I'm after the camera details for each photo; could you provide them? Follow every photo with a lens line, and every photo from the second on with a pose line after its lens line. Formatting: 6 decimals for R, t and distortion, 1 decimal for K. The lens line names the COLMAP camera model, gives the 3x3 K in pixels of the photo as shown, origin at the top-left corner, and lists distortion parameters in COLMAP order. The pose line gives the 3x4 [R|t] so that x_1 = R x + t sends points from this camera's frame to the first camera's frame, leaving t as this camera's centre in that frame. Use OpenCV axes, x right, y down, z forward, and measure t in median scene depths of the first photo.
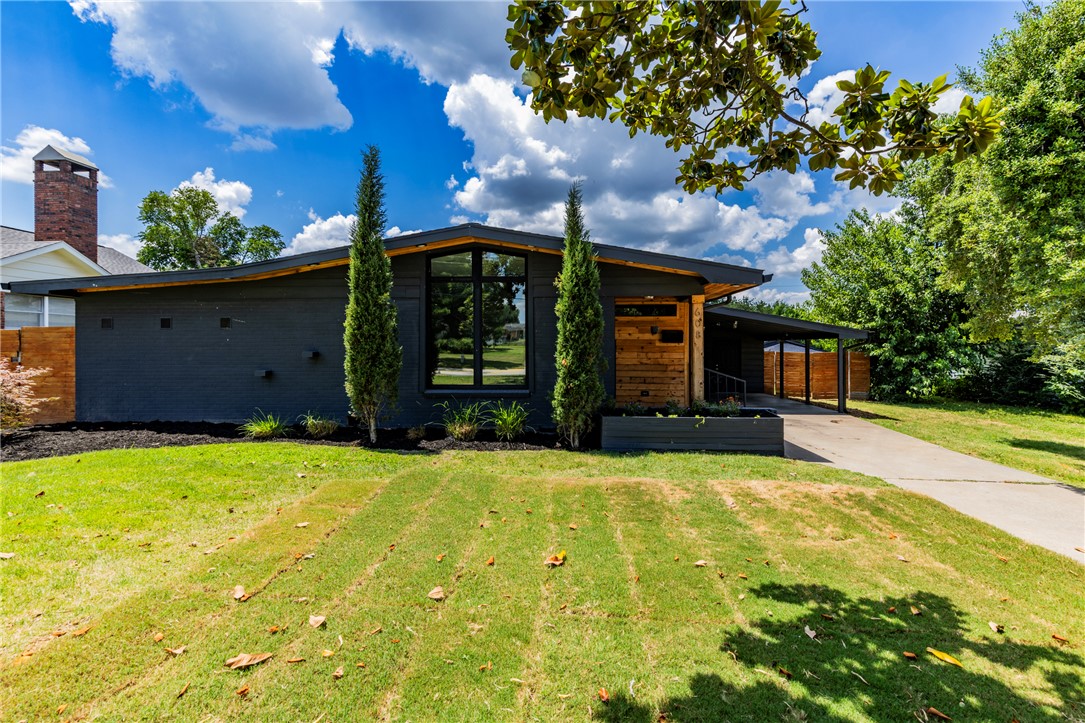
lens RADIAL K [[494.0, 0, 542.2], [0, 494.0, 345.8], [0, 0, 1]] dist [0.019538, -0.007823]
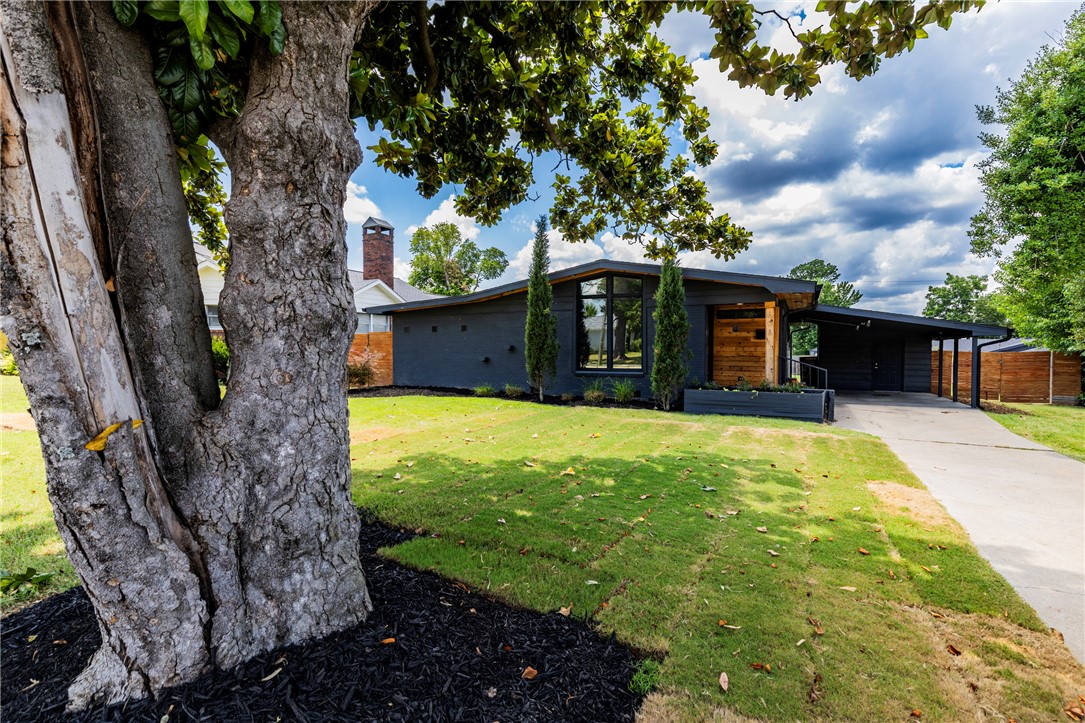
lens RADIAL K [[520.5, 0, 542.5], [0, 520.5, 365.8], [0, 0, 1]] dist [0.022419, 0.000267]
pose [[0.912378, 0.015975, -0.409036, 0.291207], [-0.004654, 0.999578, 0.028659, 0.026485], [0.409321, -0.024244, 0.912068, -0.445942]]
